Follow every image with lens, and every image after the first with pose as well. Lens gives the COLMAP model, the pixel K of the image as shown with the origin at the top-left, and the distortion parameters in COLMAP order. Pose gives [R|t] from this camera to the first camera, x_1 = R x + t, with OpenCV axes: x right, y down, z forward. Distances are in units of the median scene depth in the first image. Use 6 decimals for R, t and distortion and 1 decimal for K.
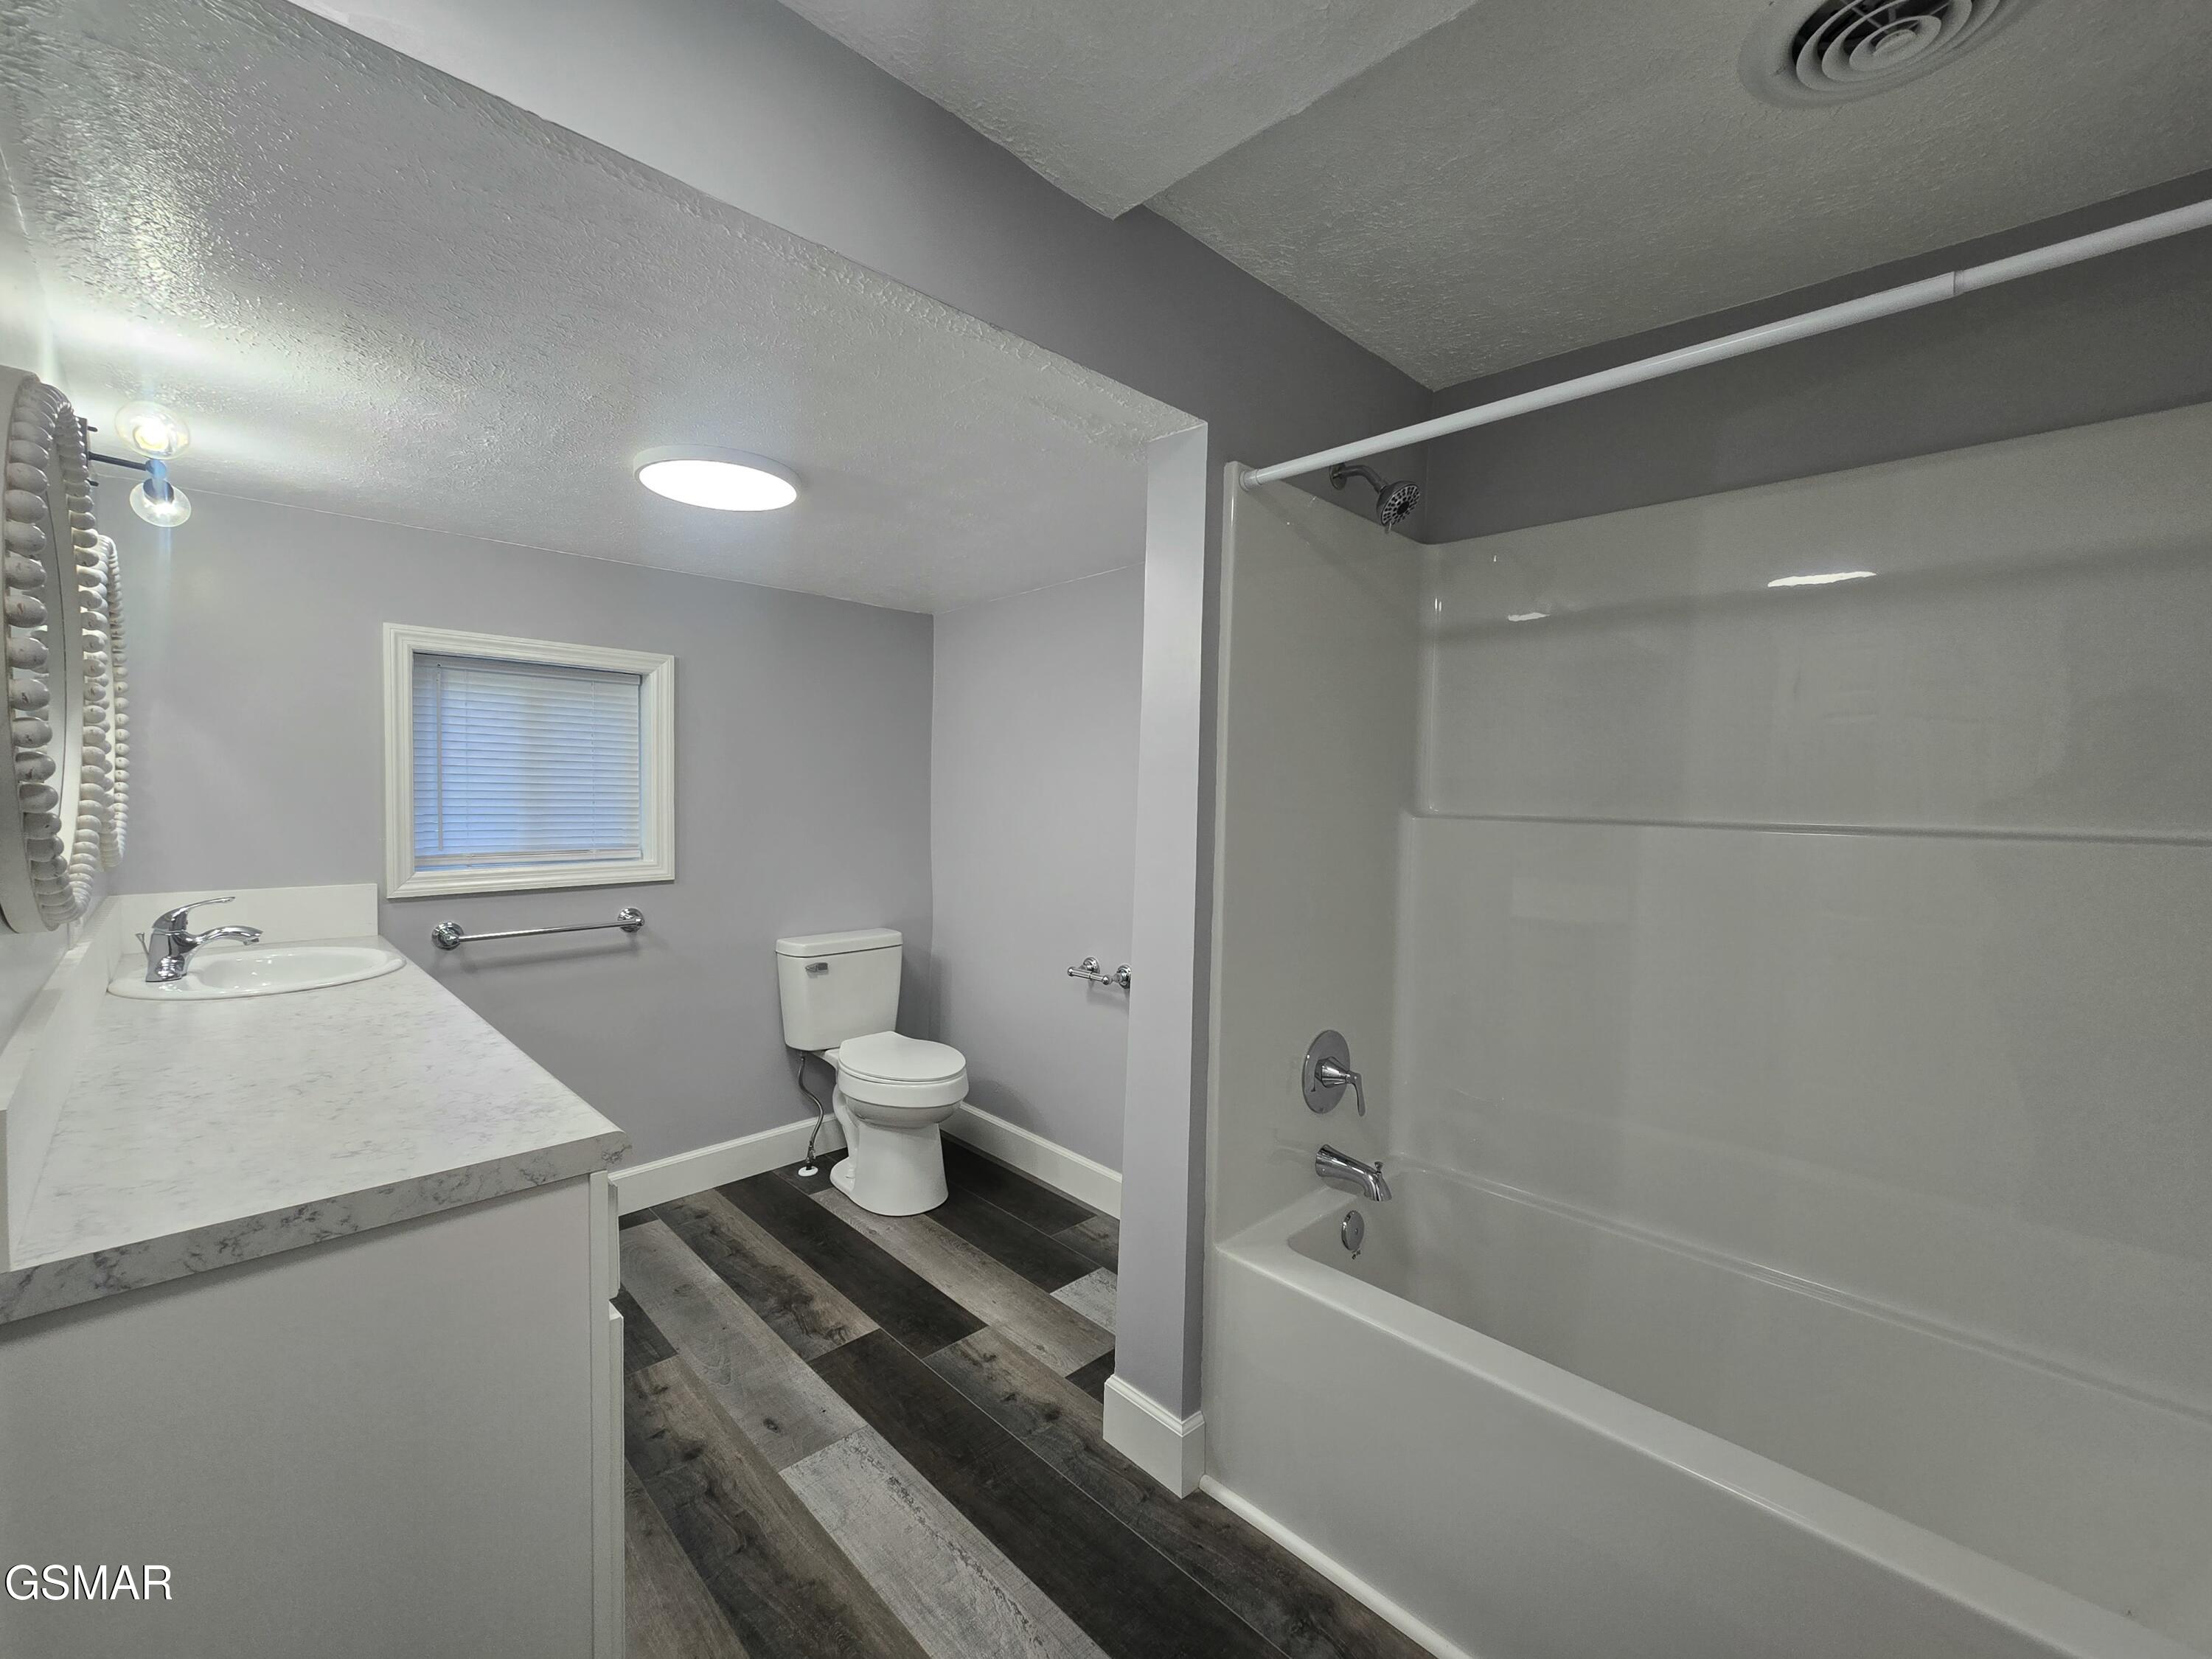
lens RADIAL K [[907.8, 0, 1109.6], [0, 907.8, 830.5], [0, 0, 1]] dist [-0.012544, 0.003342]
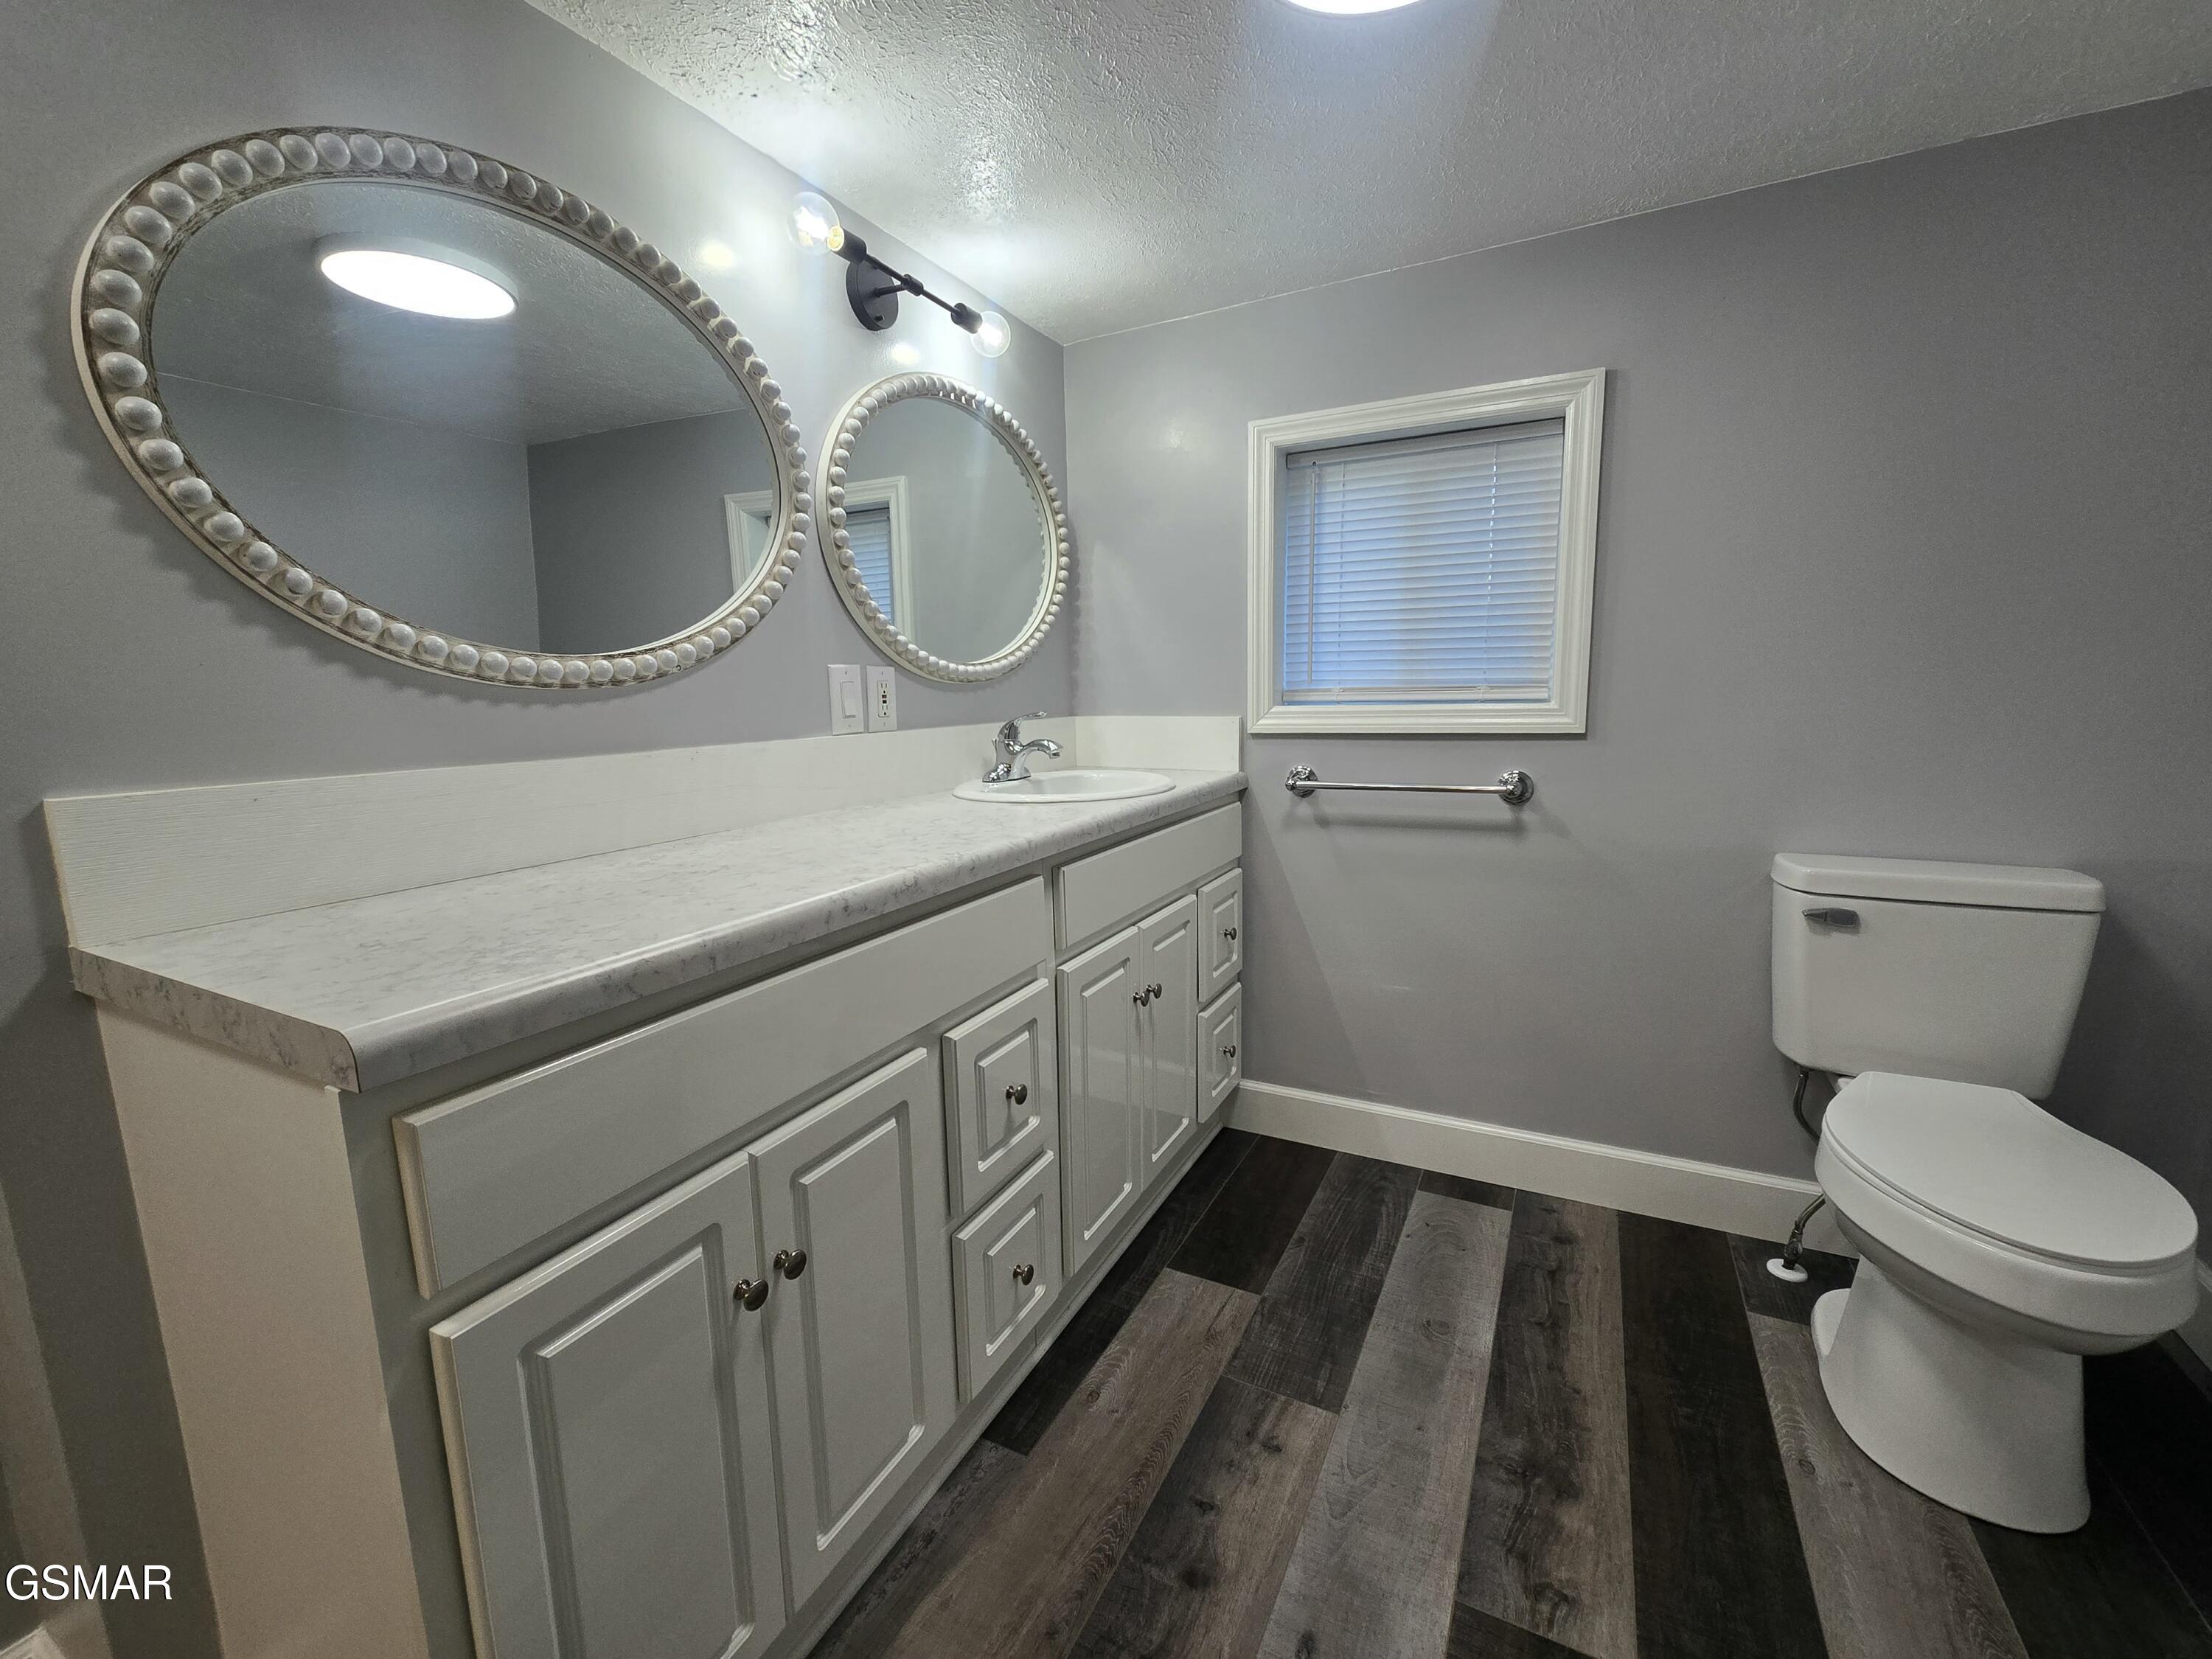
lens RADIAL K [[907.8, 0, 1096.8], [0, 907.8, 825.4], [0, 0, 1]] dist [-0.012544, 0.003342]
pose [[0.290087, 0.126083, -0.948658, 0.048450], [-0.019478, 0.991856, 0.125868, 0.052468], [0.956802, -0.018035, 0.290180, 0.553047]]
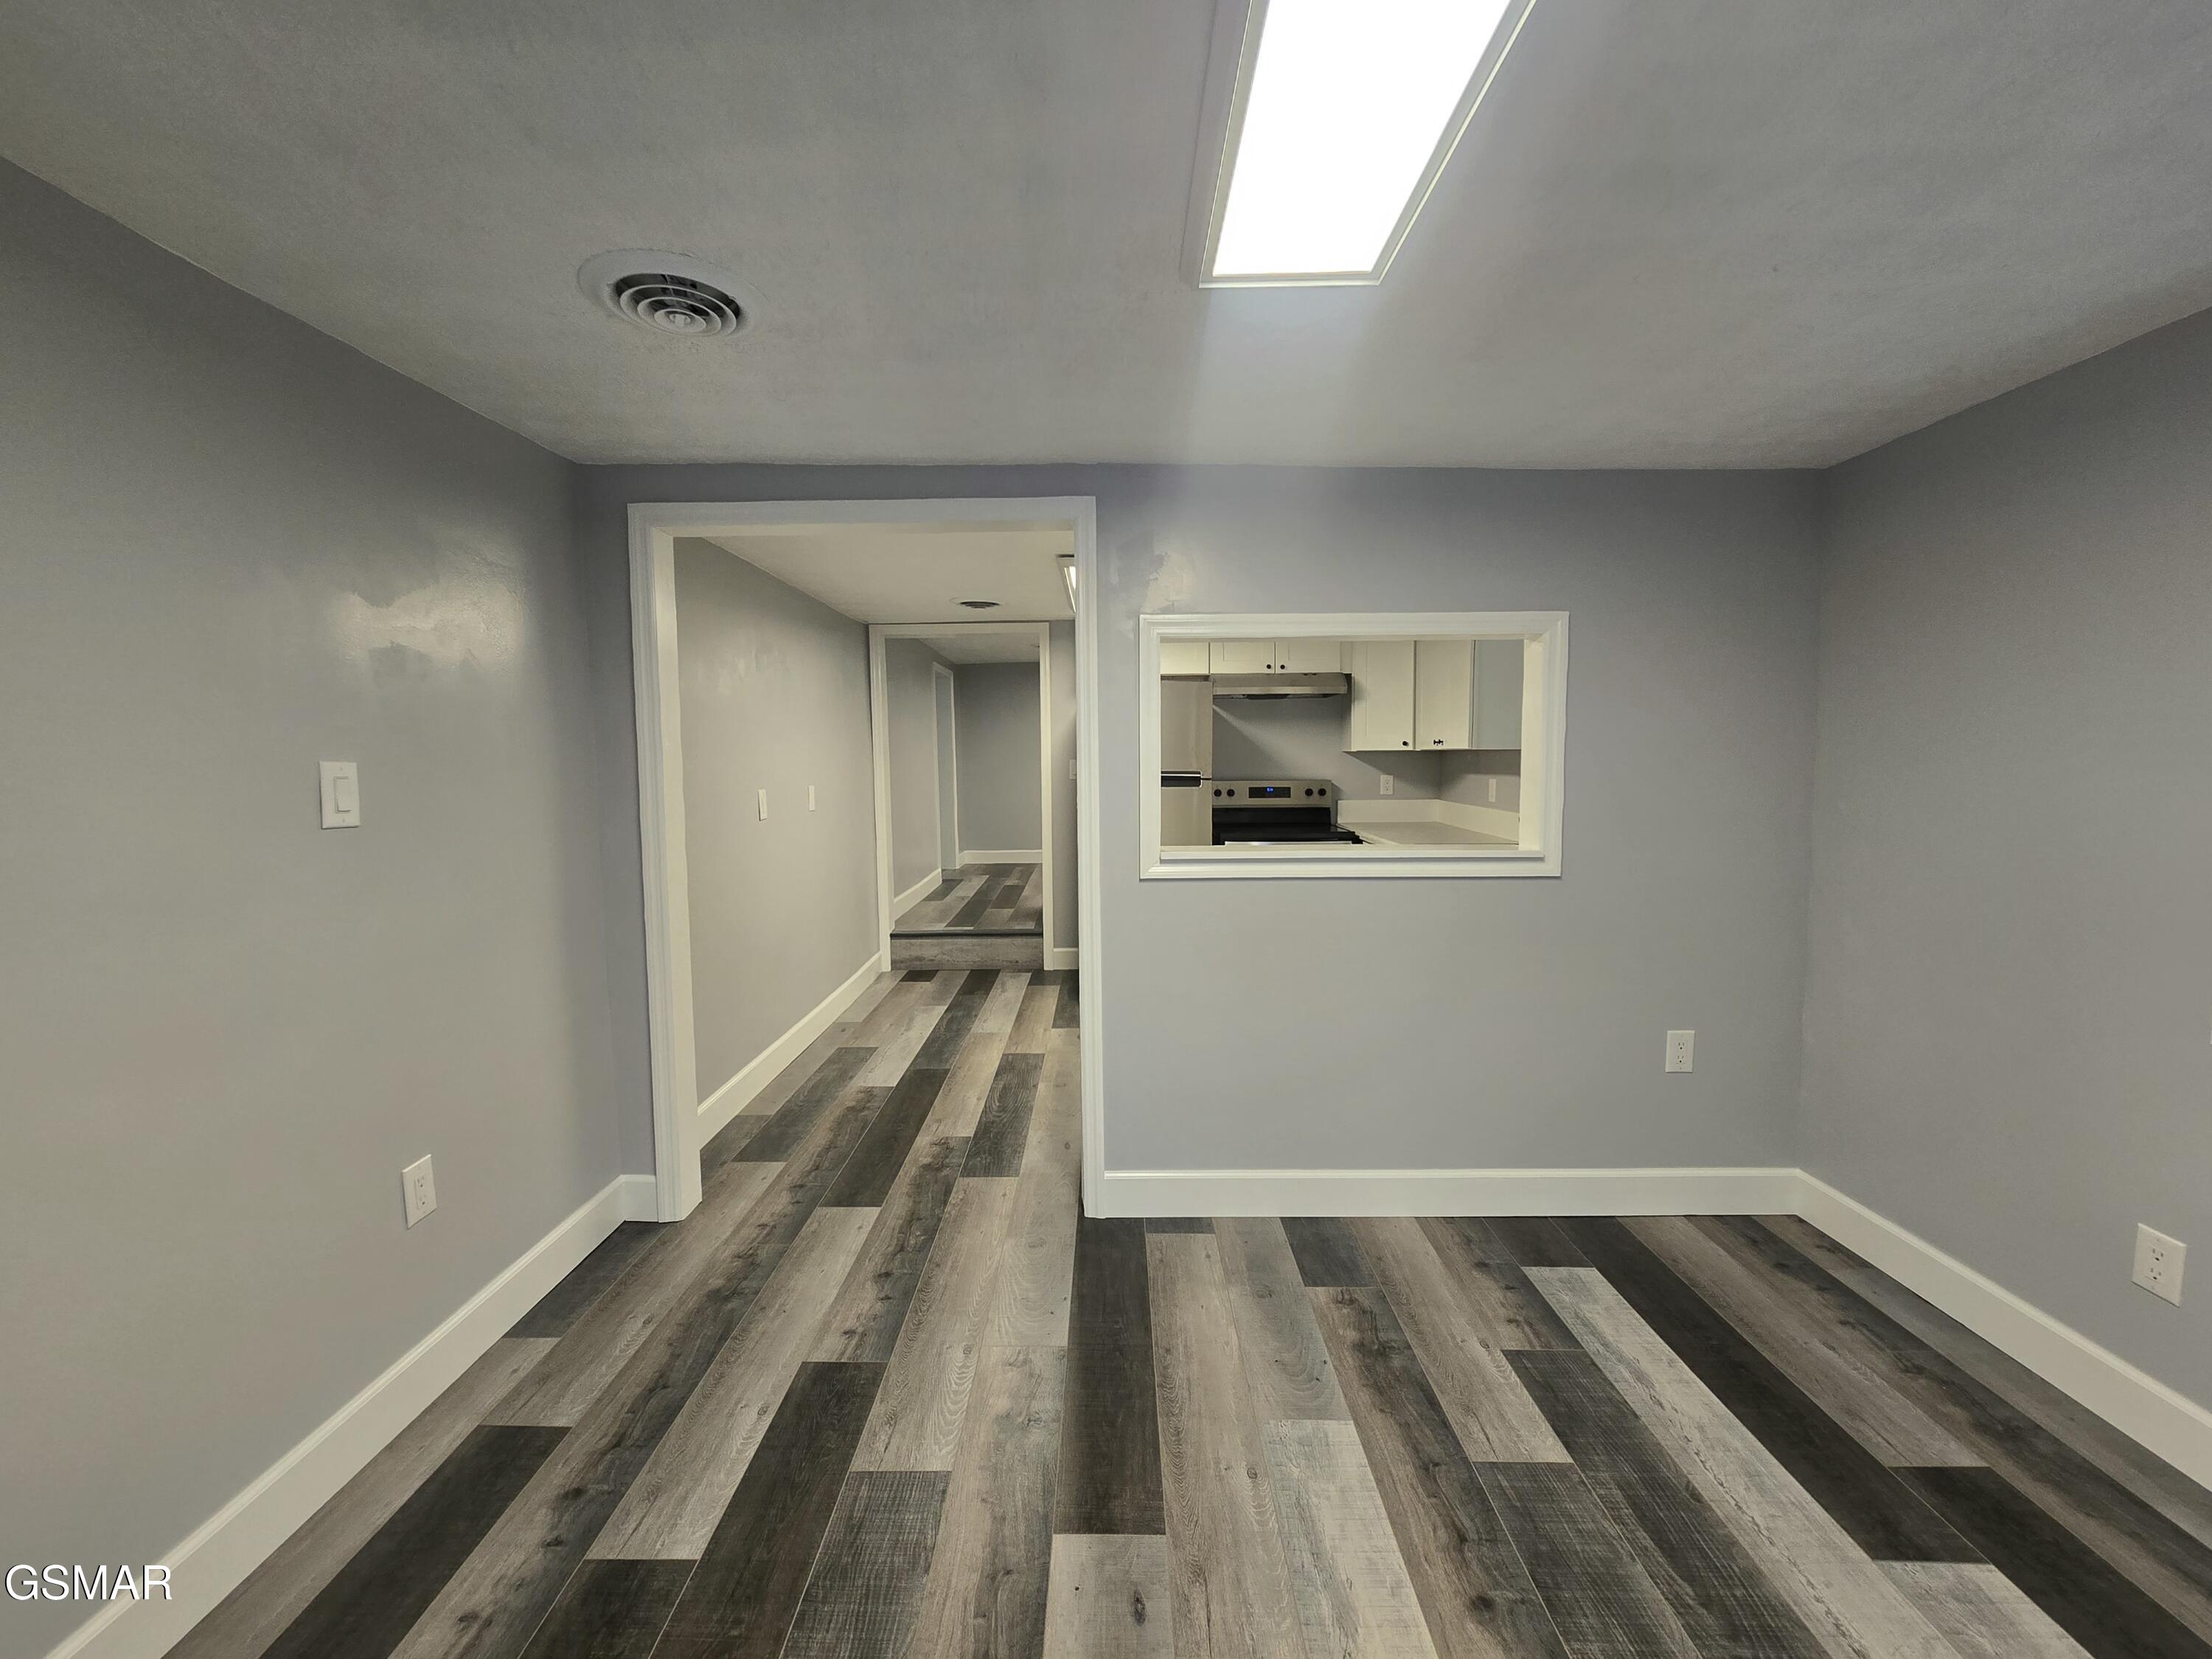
lens RADIAL K [[907.8, 0, 1103.7], [0, 907.8, 831.5], [0, 0, 1]] dist [-0.012544, 0.003342]
pose [[-0.700908, -0.072587, 0.709549, -0.723764], [0.025349, 0.991645, 0.126485, -0.097989], [-0.712801, 0.106641, -0.693211, 1.674653]]
